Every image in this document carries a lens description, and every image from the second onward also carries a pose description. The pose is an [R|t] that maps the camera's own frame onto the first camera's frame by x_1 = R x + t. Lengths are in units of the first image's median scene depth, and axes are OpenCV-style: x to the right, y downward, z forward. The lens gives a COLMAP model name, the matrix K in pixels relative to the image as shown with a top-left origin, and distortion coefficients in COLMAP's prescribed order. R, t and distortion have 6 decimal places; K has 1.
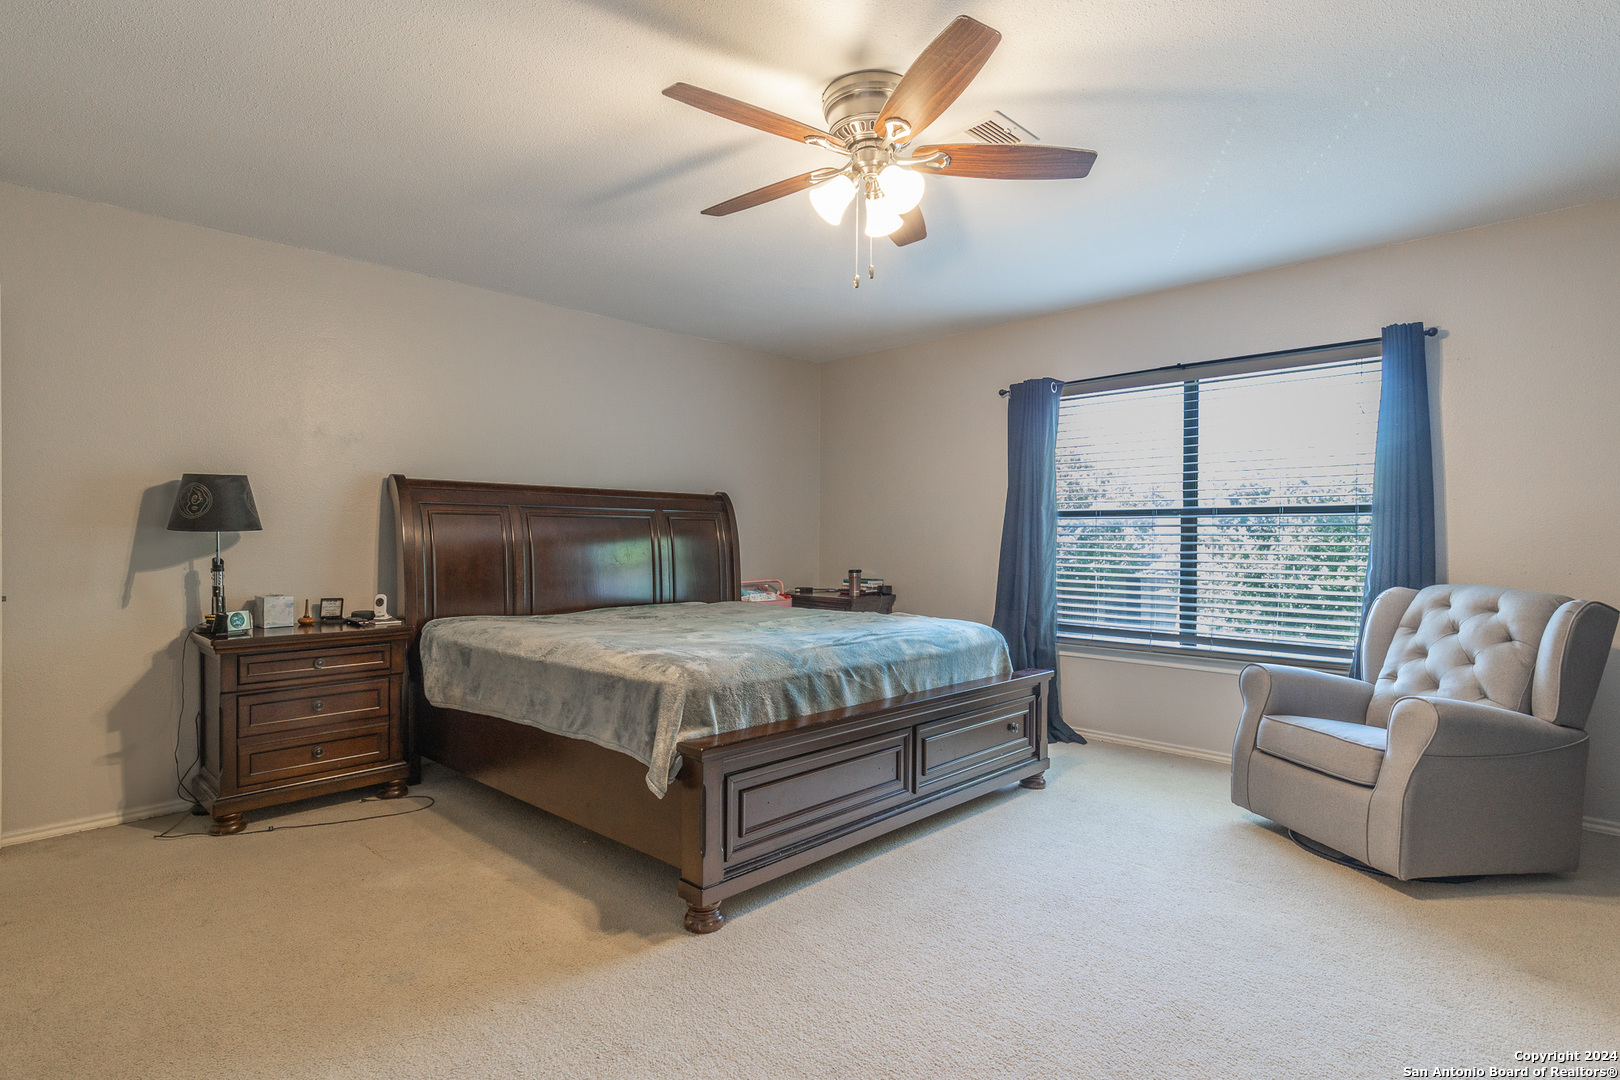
lens RADIAL K [[739.7, 0, 810.0], [0, 739.7, 540.0], [0, 0, 1]] dist [0.001611, 0.000618]
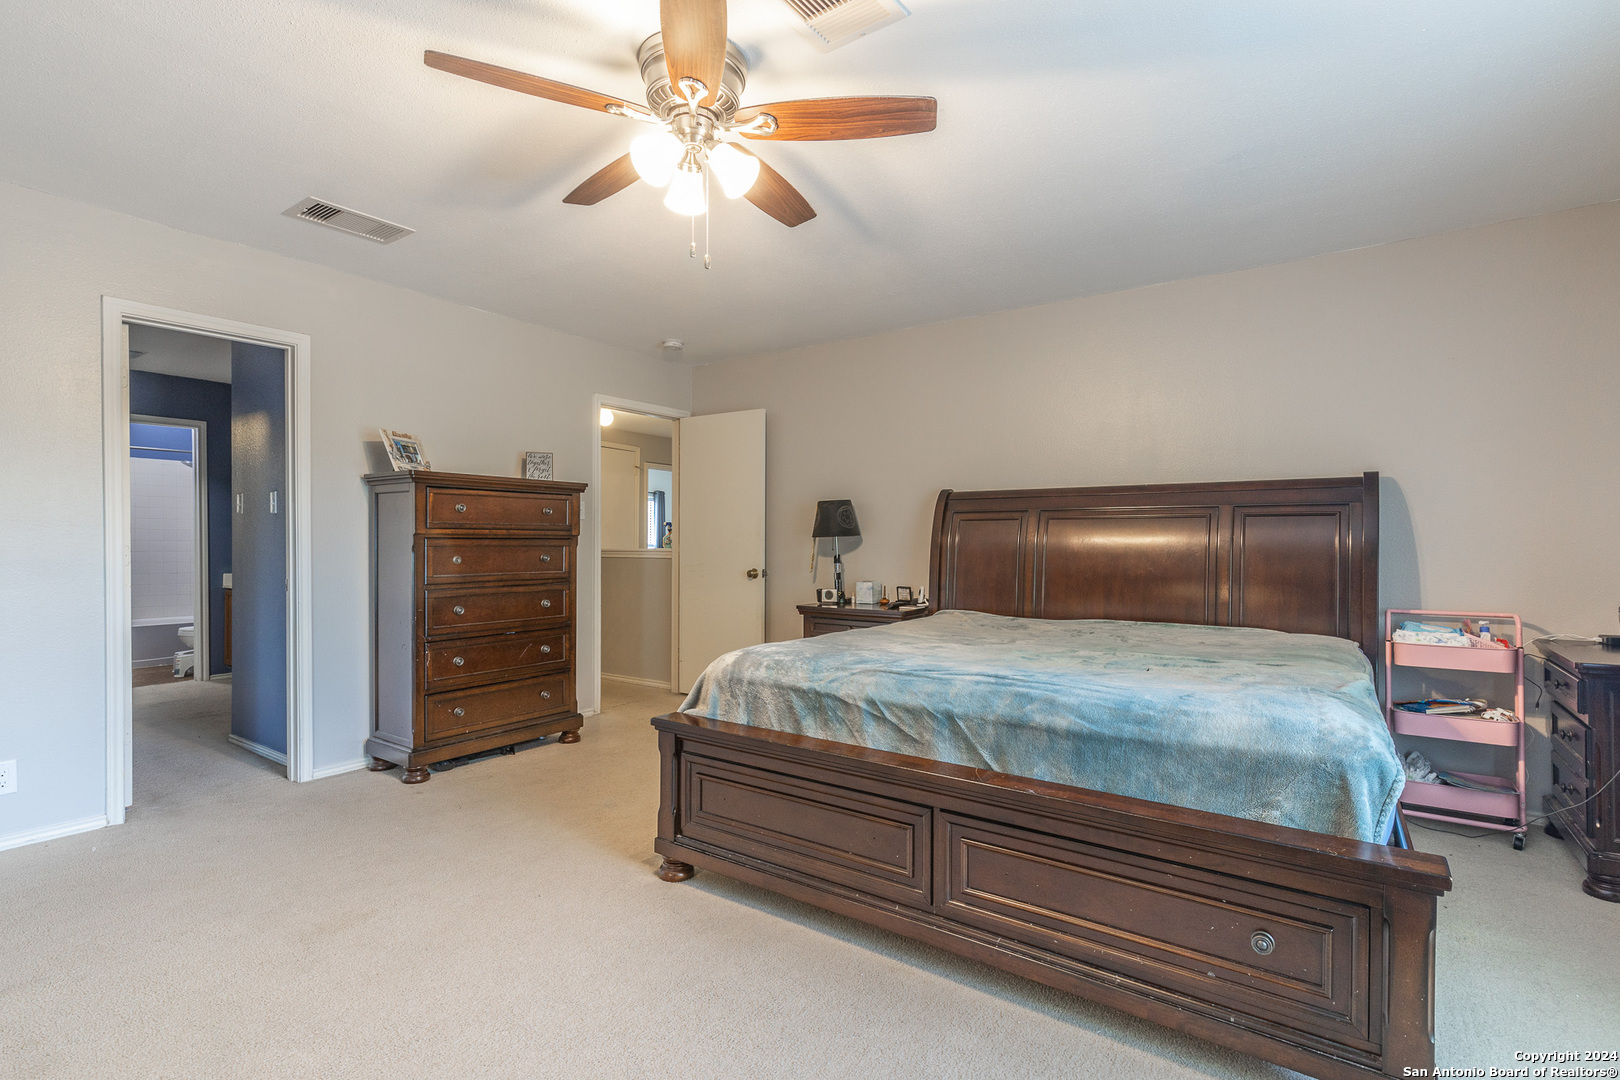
lens RADIAL K [[759.5, 0, 810.8], [0, 759.5, 538.2], [0, 0, 1]] dist [0.001770, -0.000432]
pose [[0.200957, -0.008165, -0.979566, 0.780446], [-0.004826, 0.999945, -0.009325, 0.003936], [0.979588, 0.006601, 0.200906, 0.706957]]
